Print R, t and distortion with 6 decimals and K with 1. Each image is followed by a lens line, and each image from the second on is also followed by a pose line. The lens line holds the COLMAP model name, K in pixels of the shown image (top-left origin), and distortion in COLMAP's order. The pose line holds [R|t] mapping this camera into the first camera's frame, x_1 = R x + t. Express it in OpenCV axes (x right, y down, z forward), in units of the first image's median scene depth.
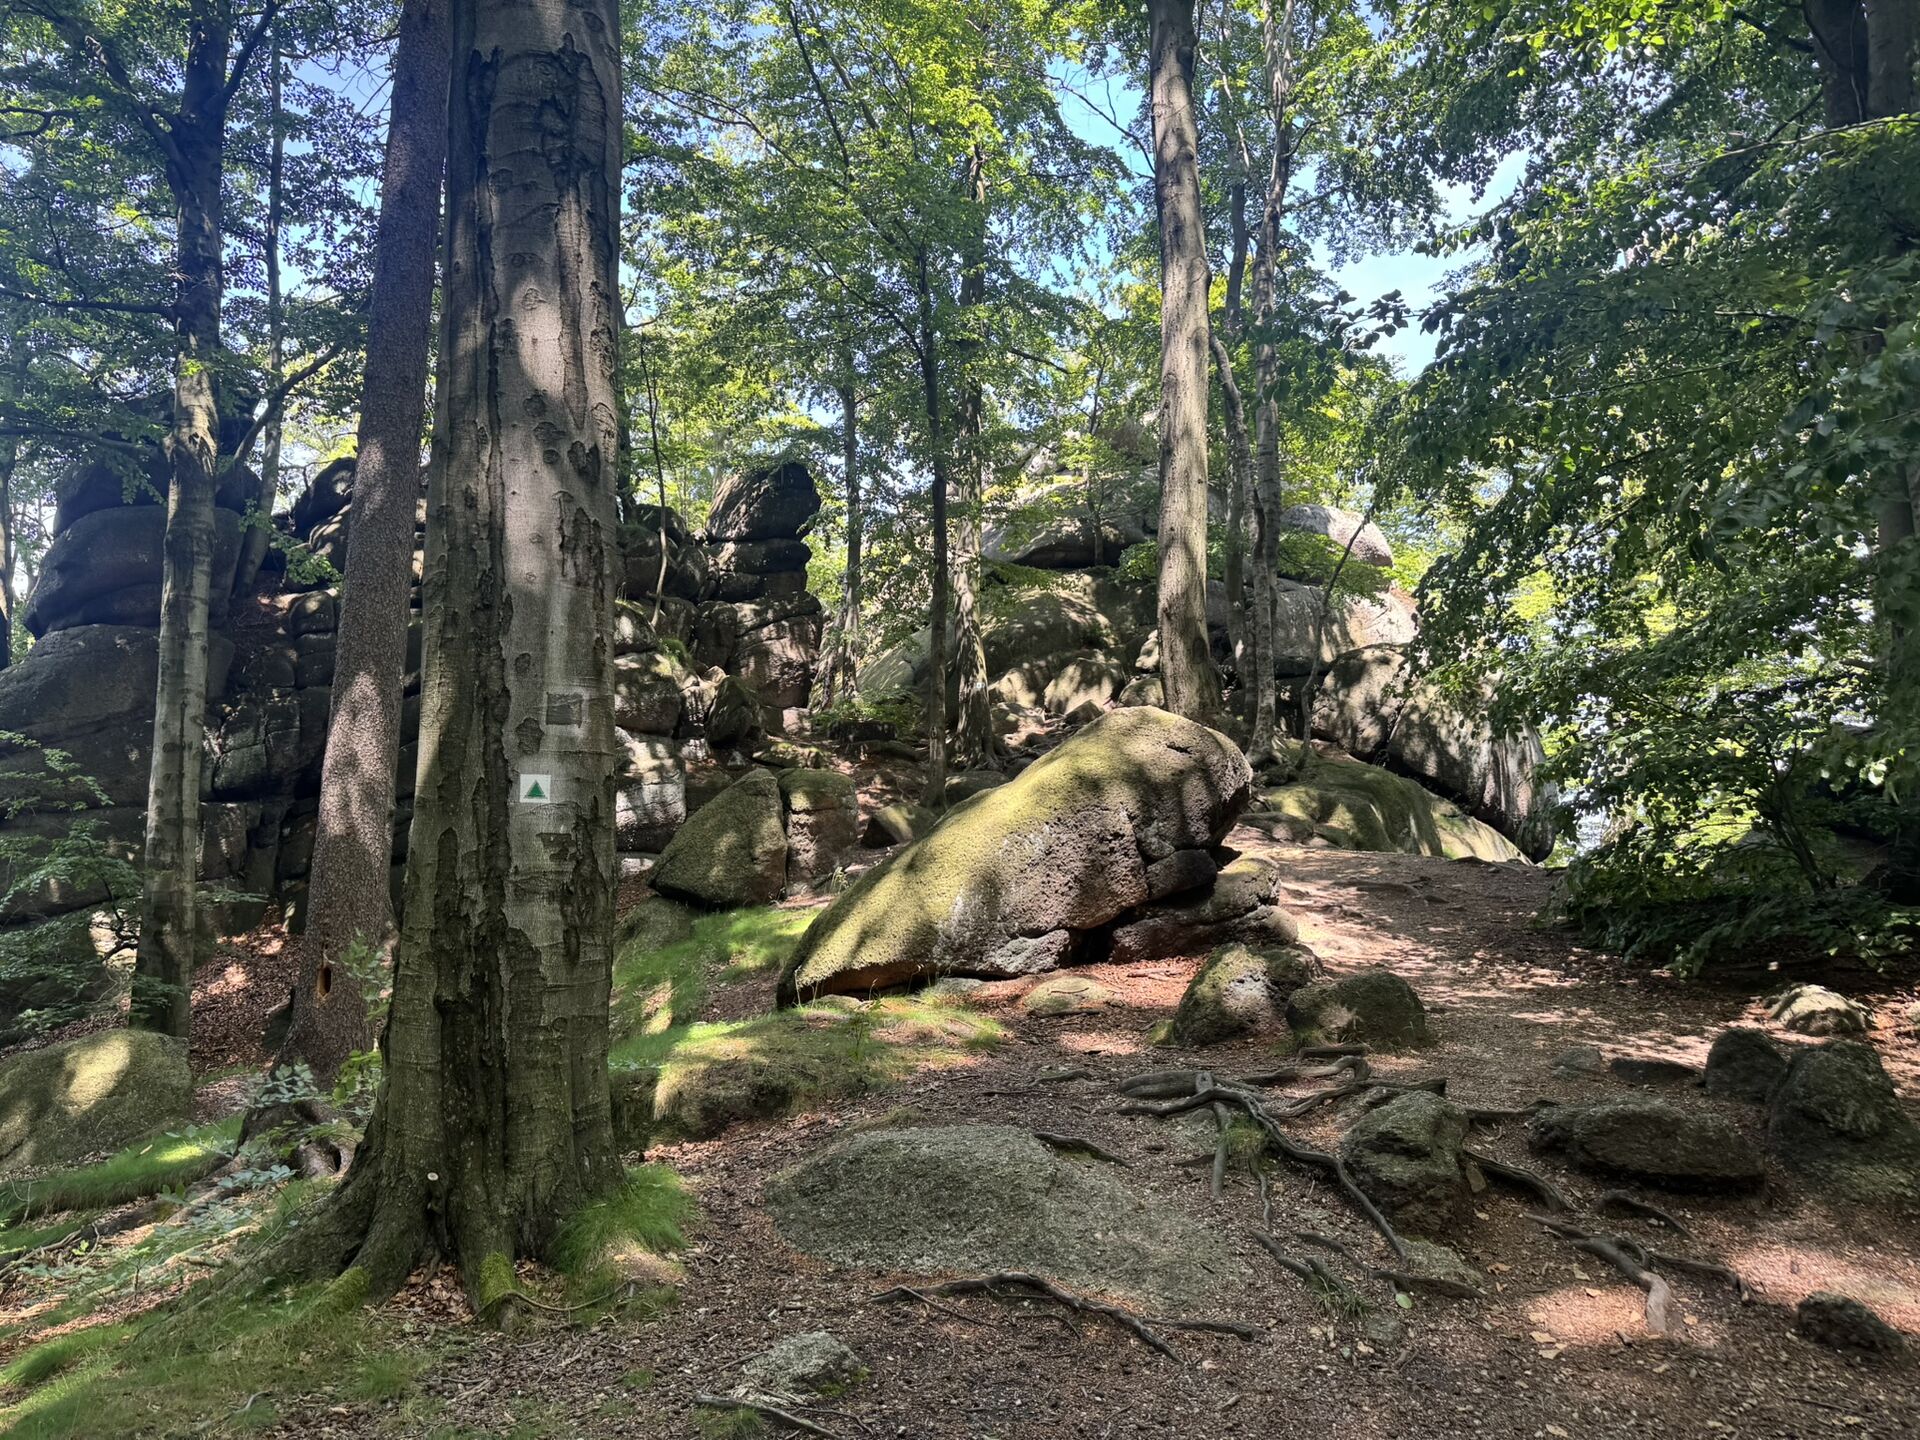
lens RADIAL K [[1332.4, 0, 954.4], [0, 1332.4, 690.2], [0, 0, 1]] dist [-0.003183, -0.008808]
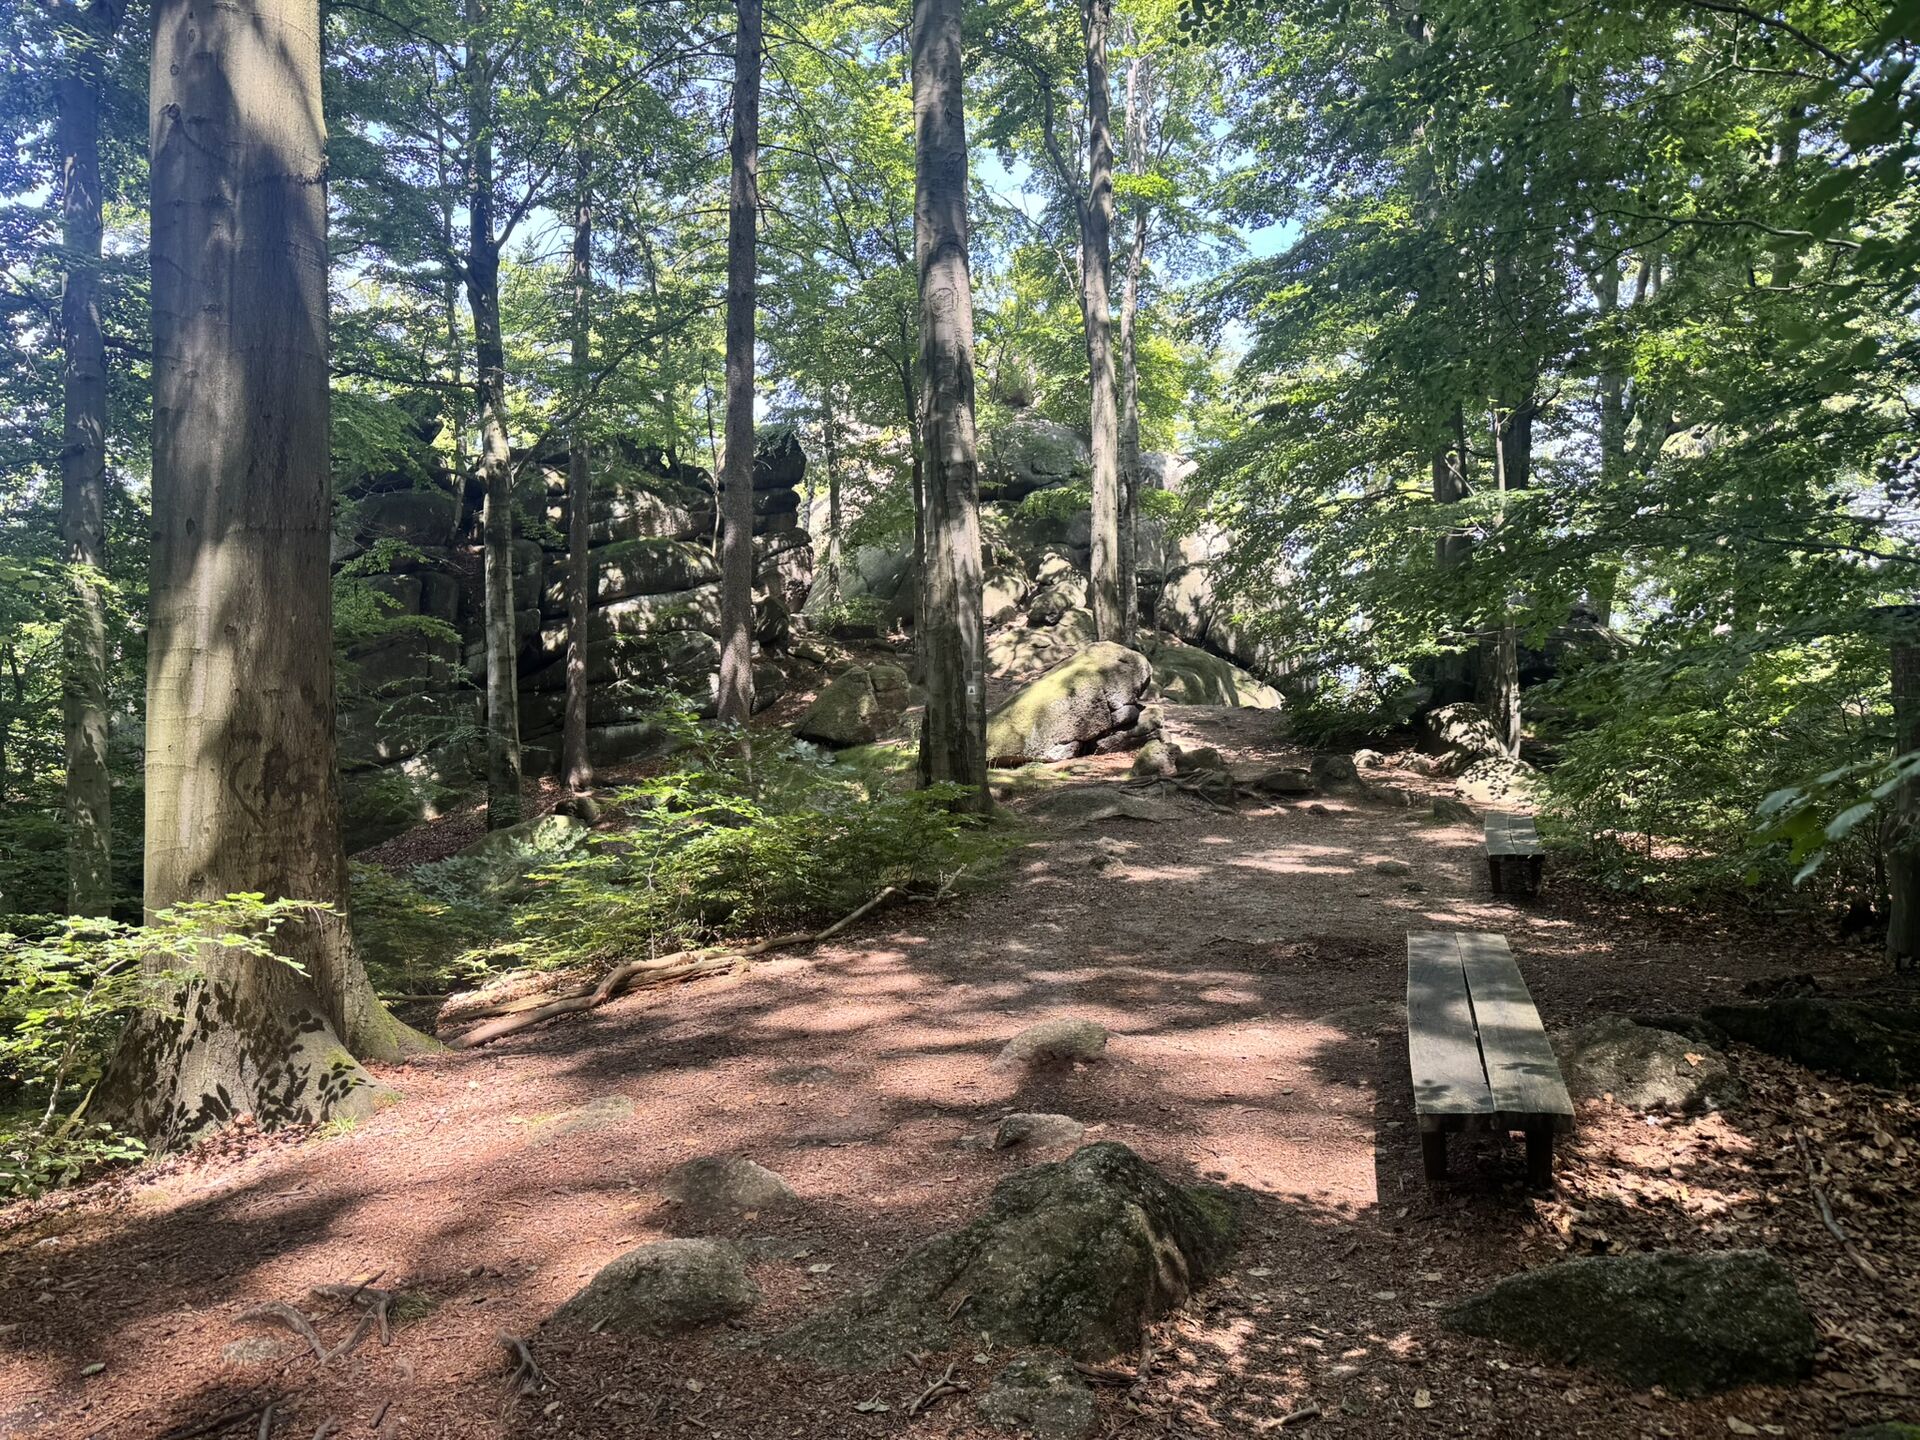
lens RADIAL K [[1332.4, 0, 954.4], [0, 1332.4, 690.2], [0, 0, 1]] dist [-0.003183, -0.008808]
pose [[0.990957, -0.023685, 0.132070, -0.142315], [0.009786, 0.994433, 0.104913, -0.051370], [-0.133820, -0.102672, 0.985673, -0.414766]]
